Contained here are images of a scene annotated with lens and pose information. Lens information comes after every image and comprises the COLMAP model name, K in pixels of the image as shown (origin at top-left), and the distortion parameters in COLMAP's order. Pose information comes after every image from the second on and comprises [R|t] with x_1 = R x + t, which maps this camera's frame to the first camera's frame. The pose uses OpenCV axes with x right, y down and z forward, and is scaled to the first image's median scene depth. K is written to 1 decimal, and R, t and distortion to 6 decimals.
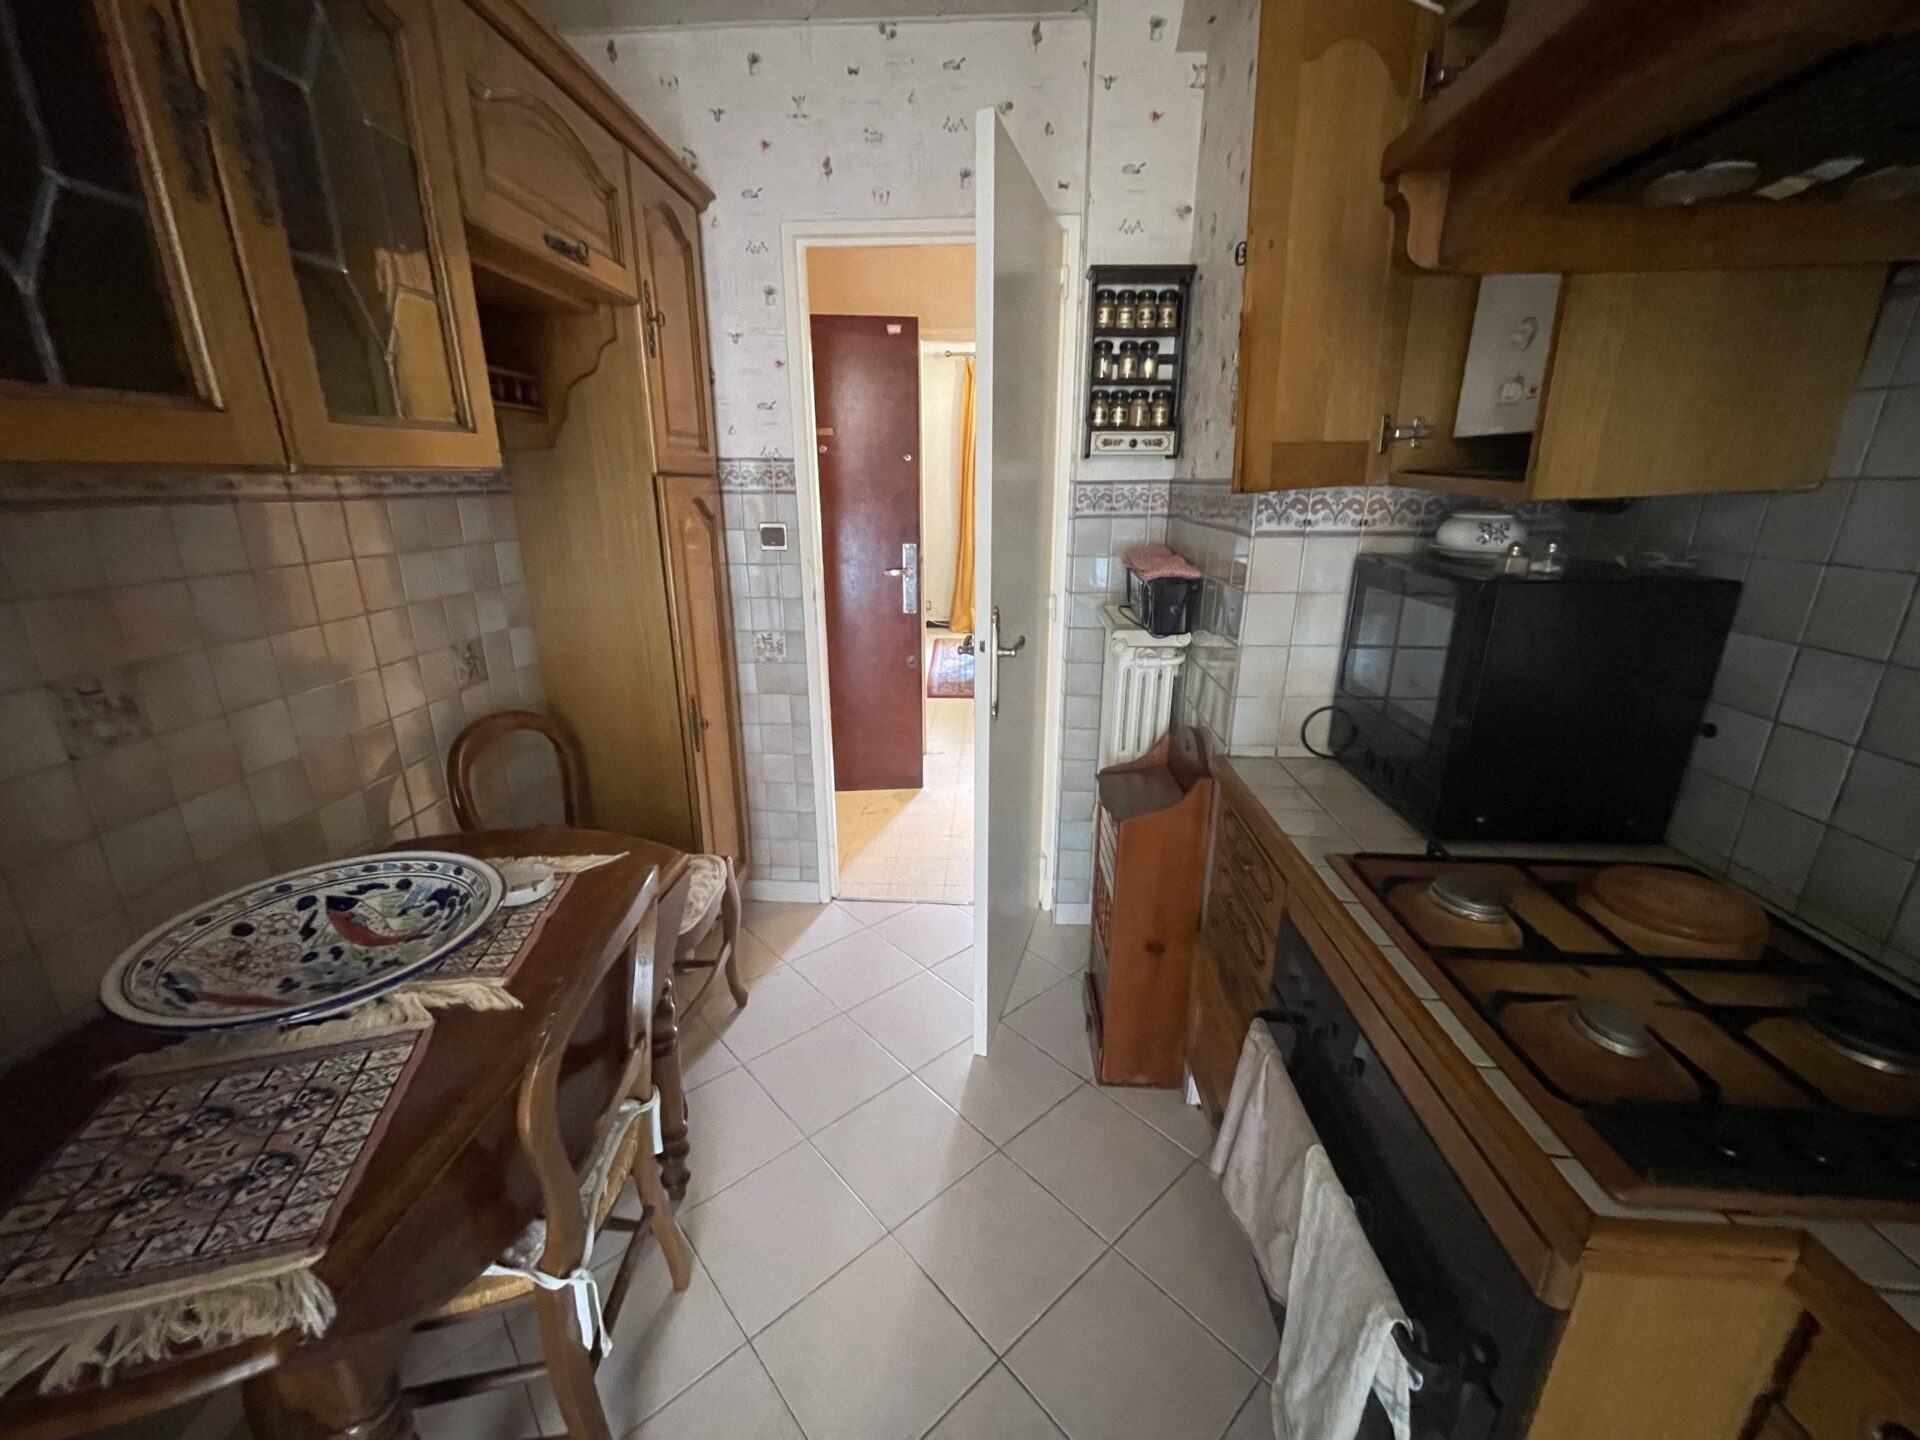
lens RADIAL K [[774.0, 0, 947.6], [0, 774.0, 722.3], [0, 0, 1]] dist [-0.000211, -0.000063]
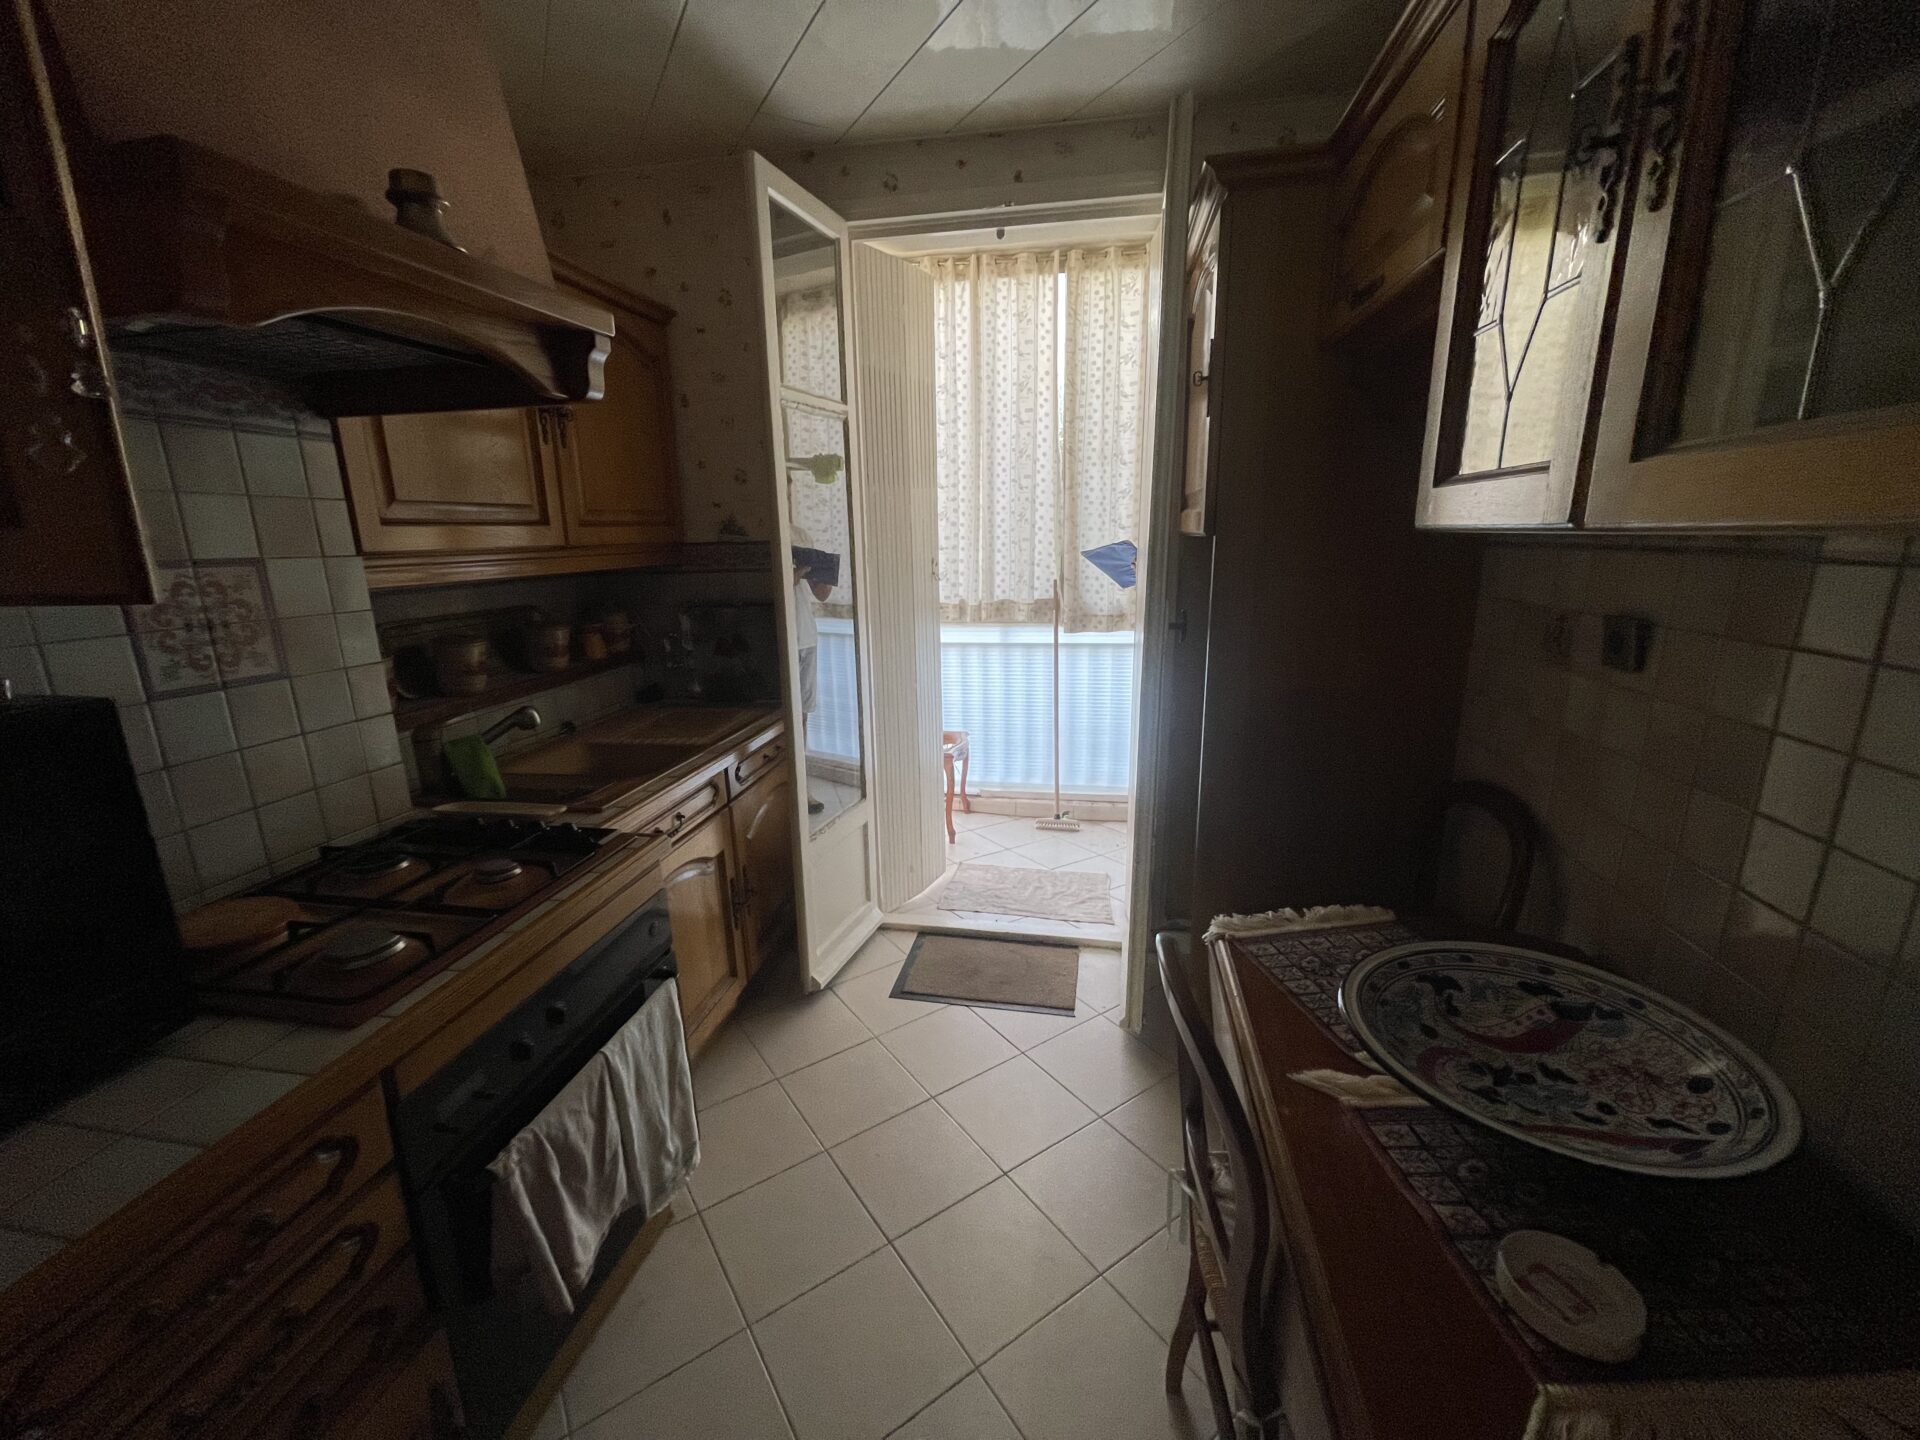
lens RADIAL K [[774.0, 0, 963.4], [0, 774.0, 722.5], [0, 0, 1]] dist [-0.000211, -0.000063]
pose [[-0.994340, -0.005542, 0.106102, -0.200654], [0.050524, 0.853835, 0.518085, -0.437140], [-0.093465, 0.520513, -0.848723, 1.337956]]
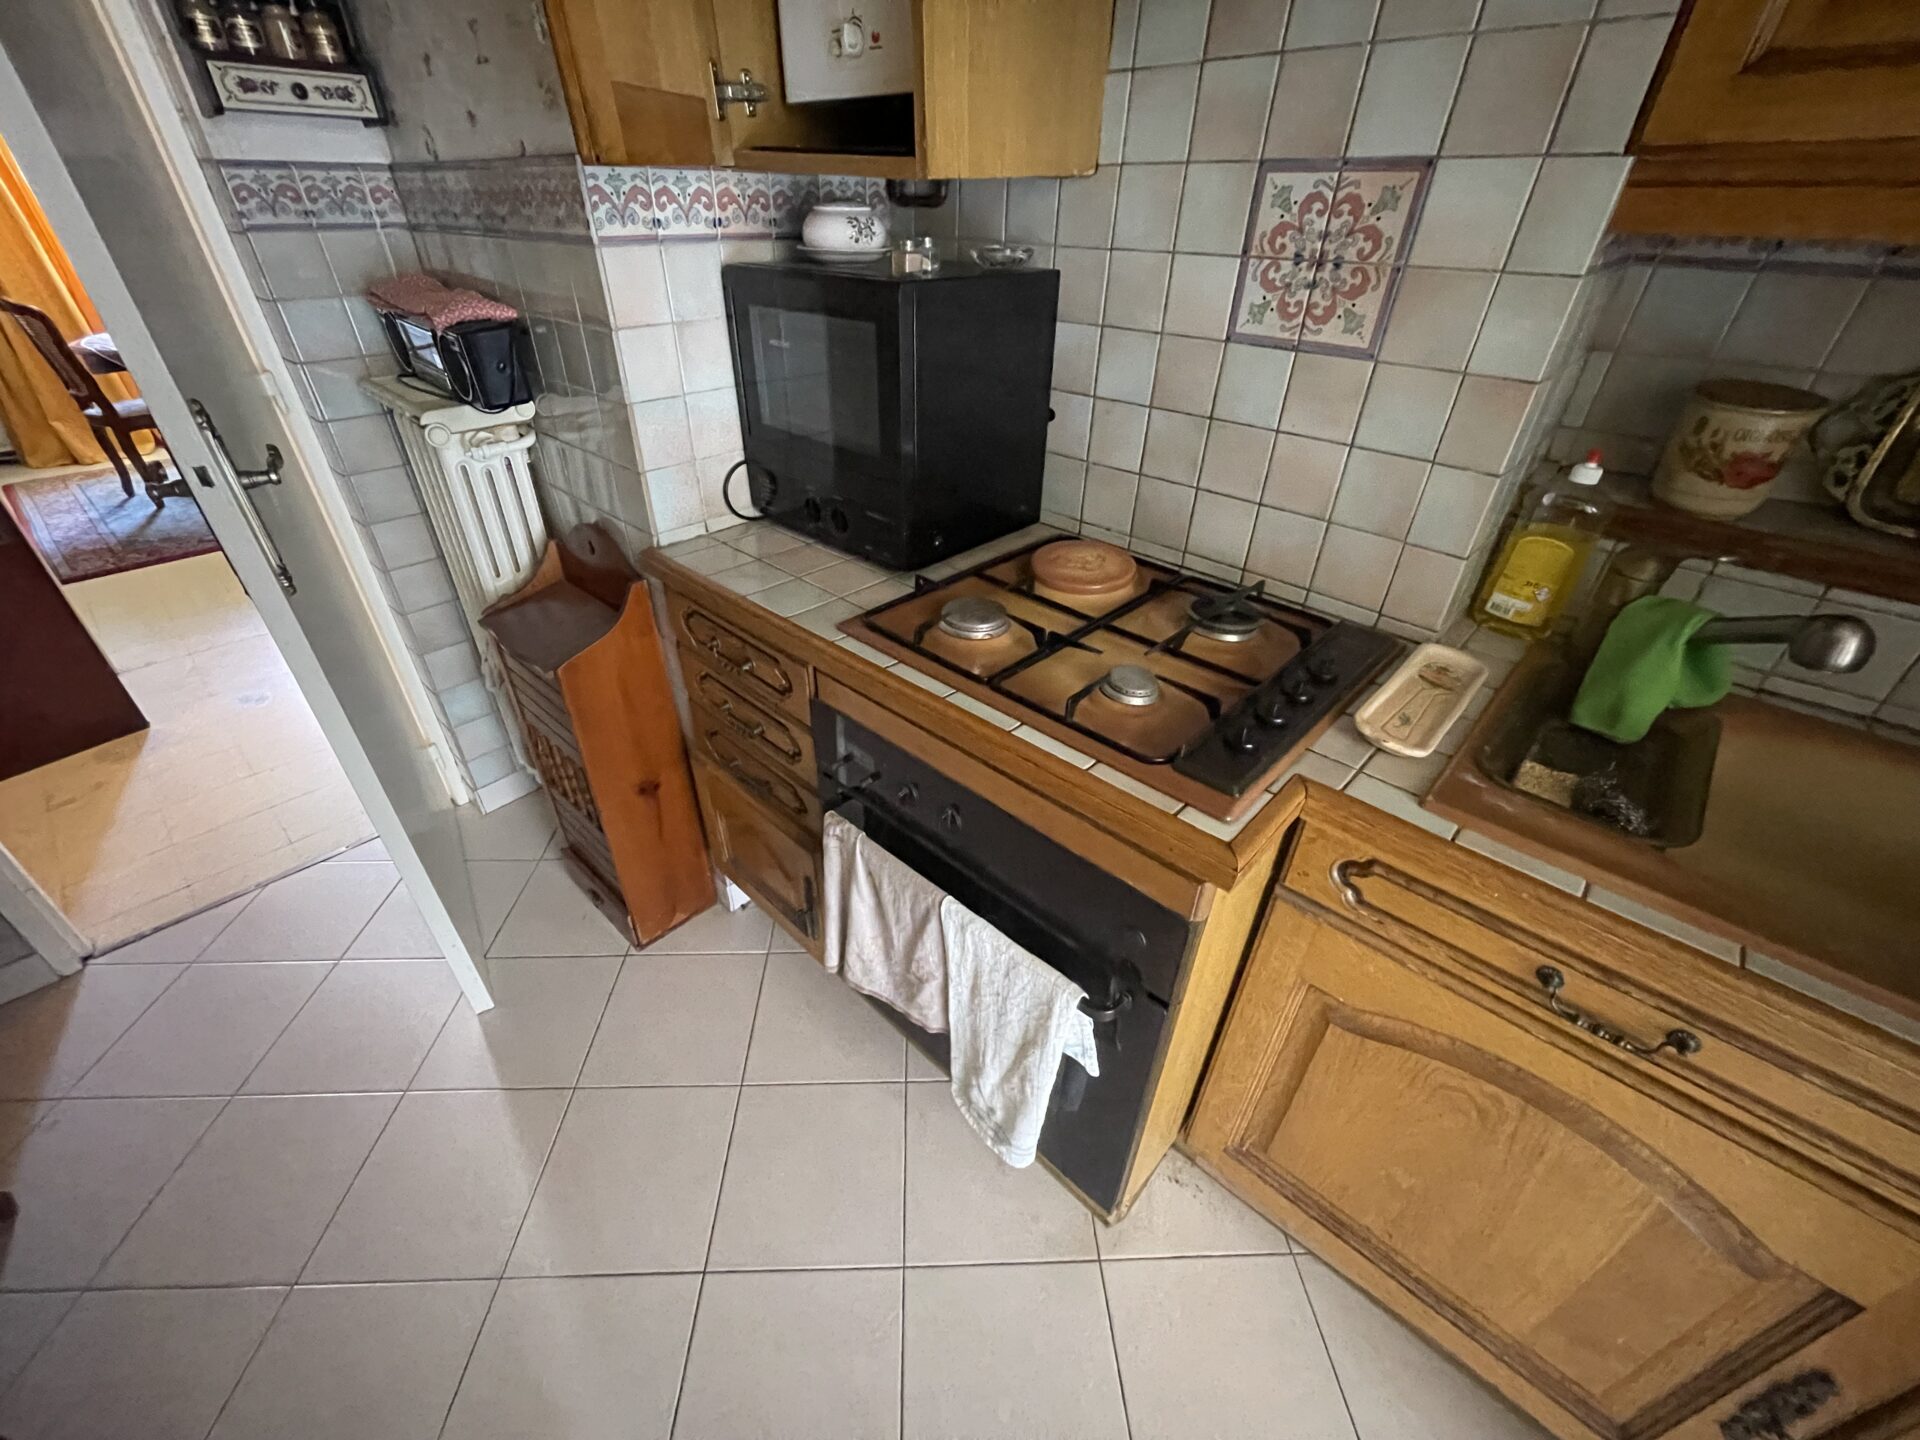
lens RADIAL K [[774.0, 0, 945.8], [0, 774.0, 722.6], [0, 0, 1]] dist [-0.000211, -0.000063]
pose [[0.638201, -0.420442, 0.644925, -0.067413], [0.217908, 0.902101, 0.372465, -0.036328], [-0.738387, -0.097173, 0.667340, 0.250624]]
